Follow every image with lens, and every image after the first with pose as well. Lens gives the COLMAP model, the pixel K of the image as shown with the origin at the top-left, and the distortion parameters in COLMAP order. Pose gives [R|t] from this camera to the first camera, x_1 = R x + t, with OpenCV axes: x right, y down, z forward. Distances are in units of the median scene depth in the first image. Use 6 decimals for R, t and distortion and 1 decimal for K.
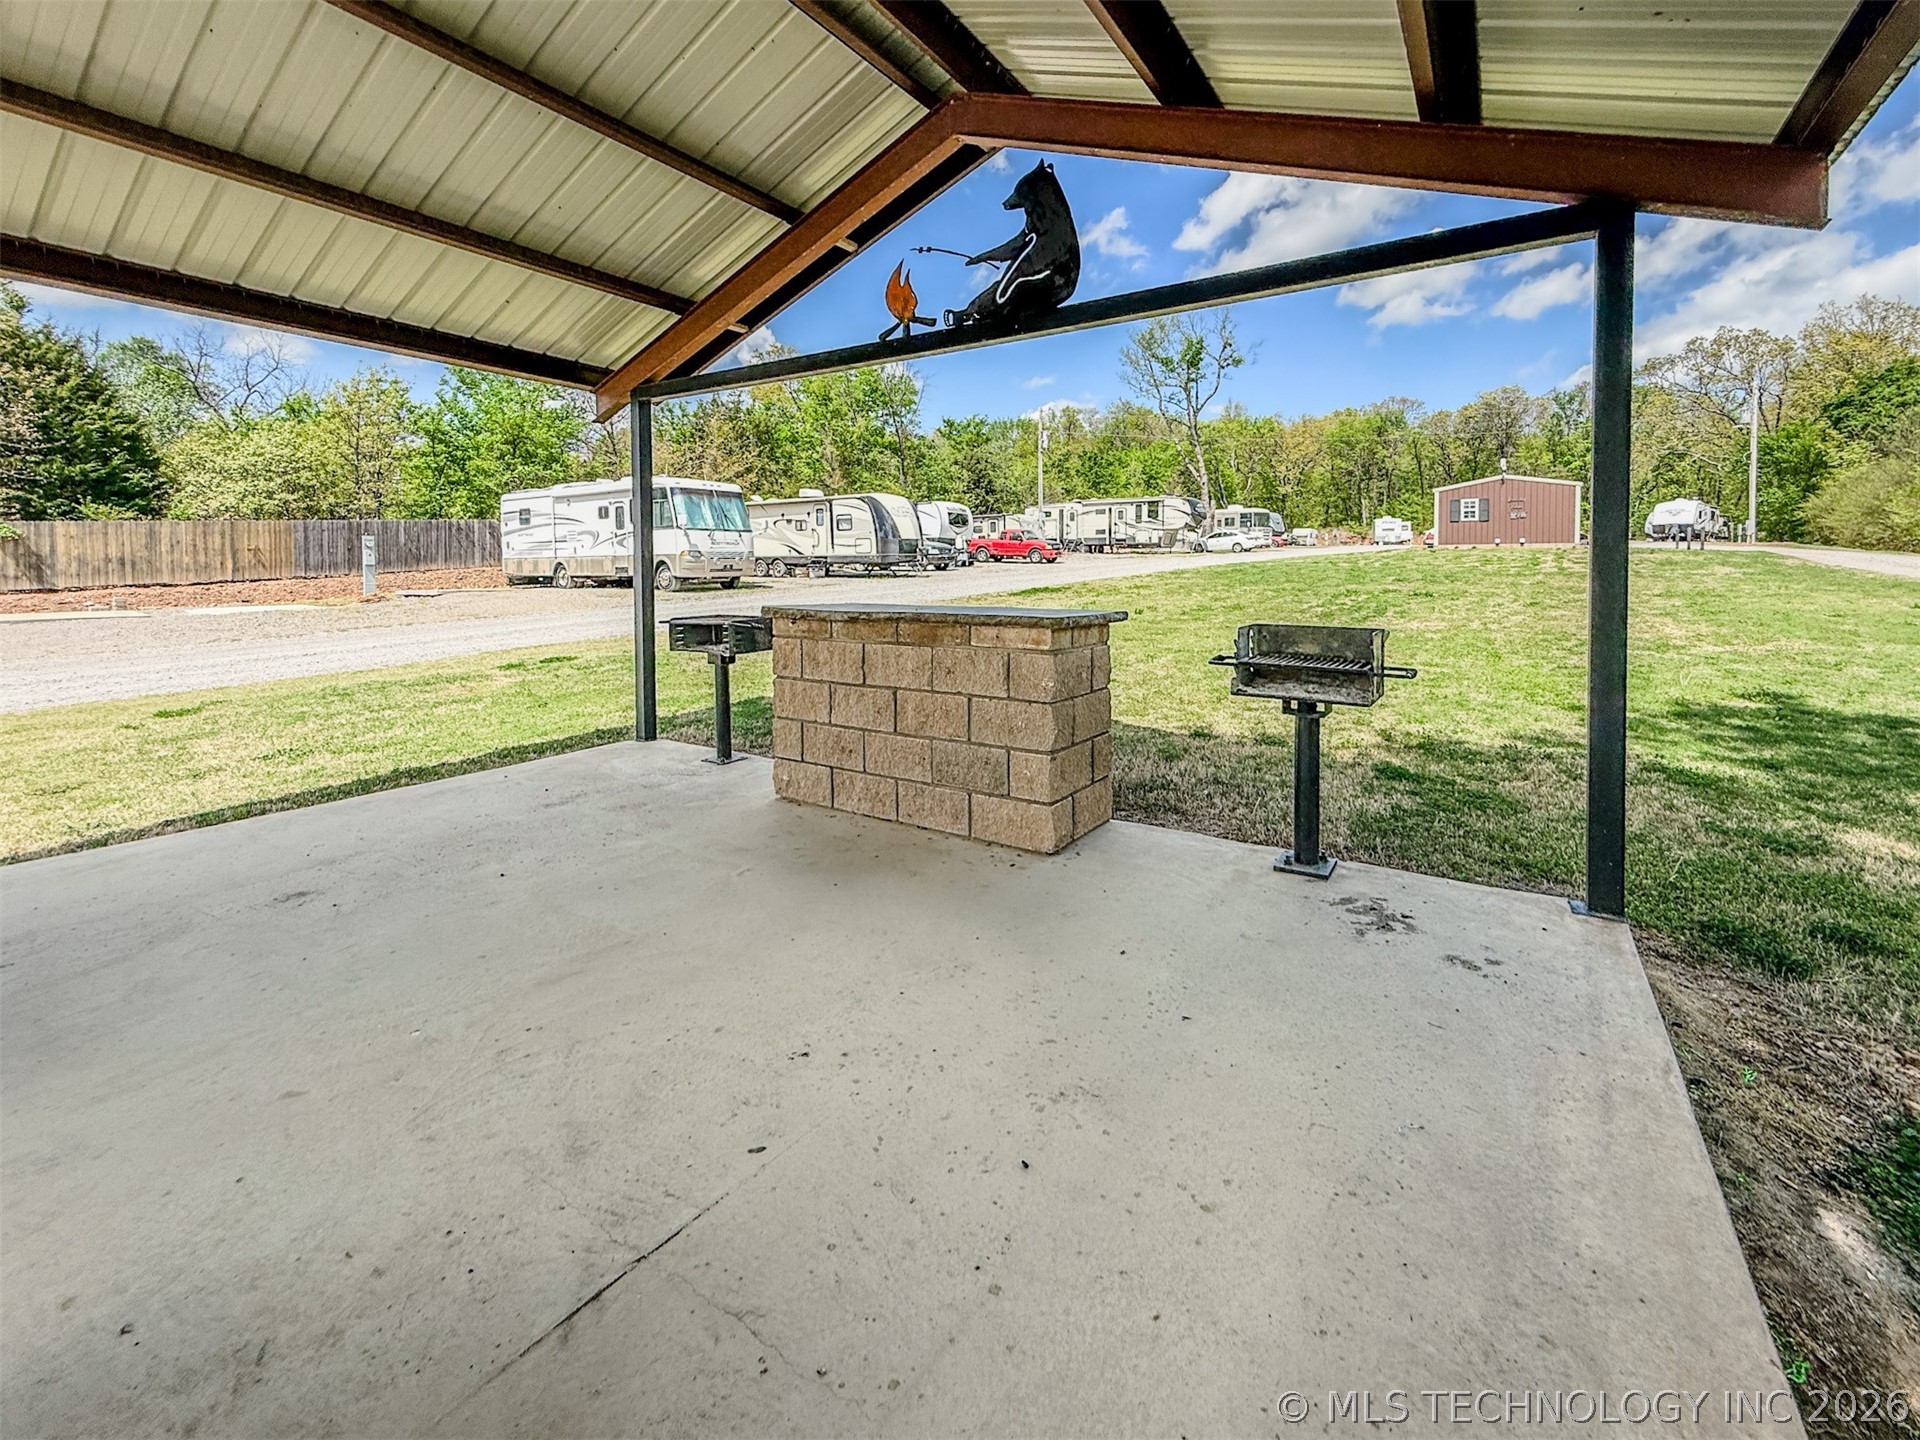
lens RADIAL K [[849.5, 0, 997.1], [0, 849.5, 590.4], [0, 0, 1]] dist [0.000589, -0.000348]
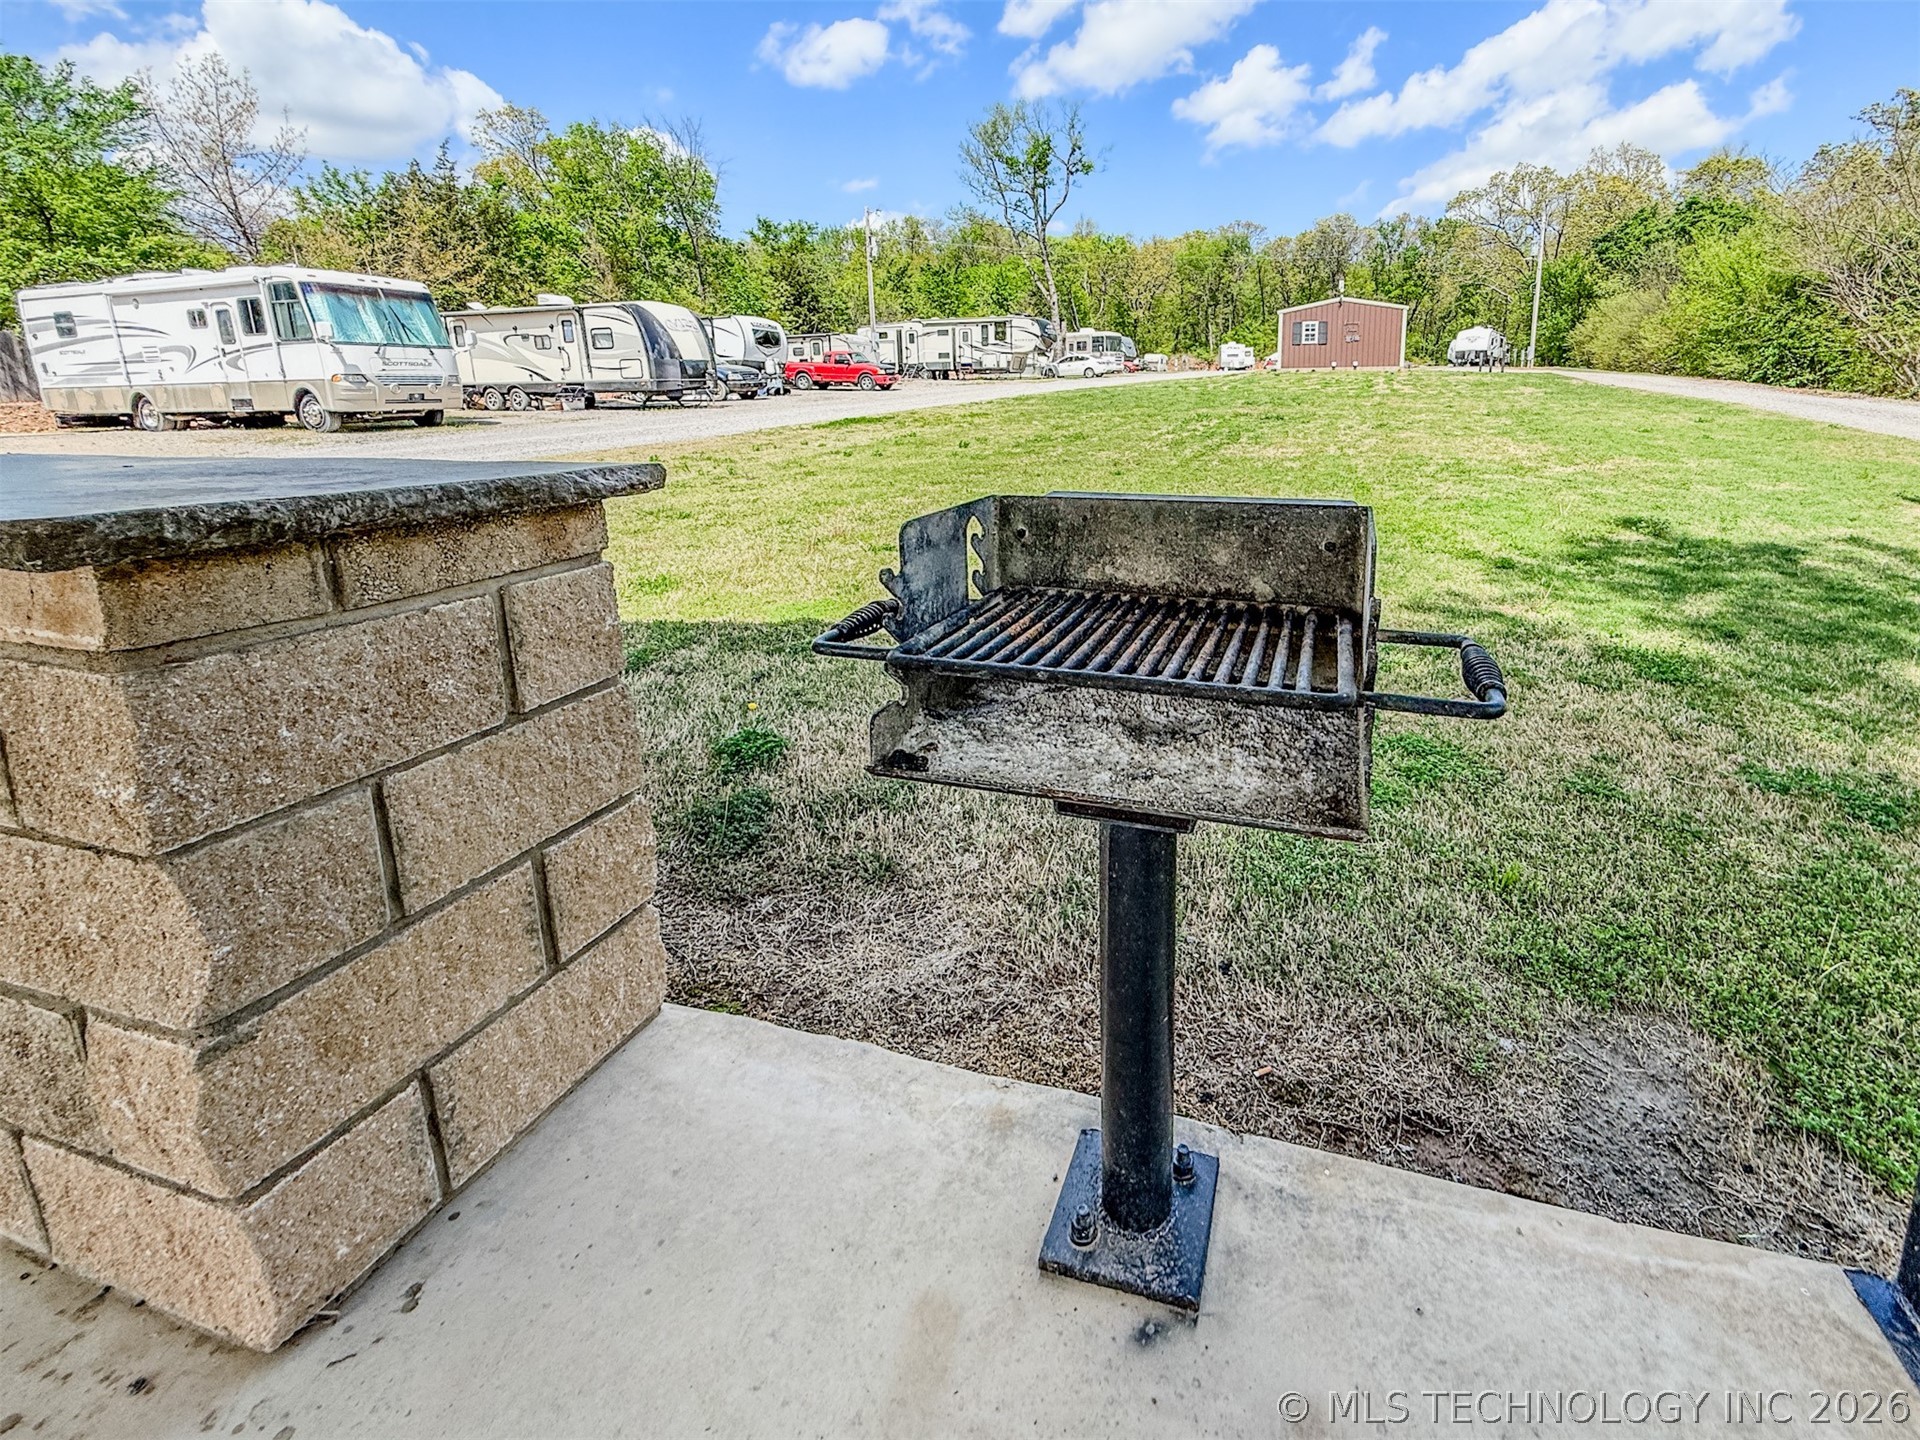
lens RADIAL K [[849.5, 0, 1104.9], [0, 849.5, 558.7], [0, 0, 1]] dist [0.000589, -0.000348]
pose [[0.958874, -0.063115, 0.276727, 0.035522], [0.017998, 0.986521, 0.162639, 0.001472], [-0.283262, -0.150970, 0.947085, 0.093520]]
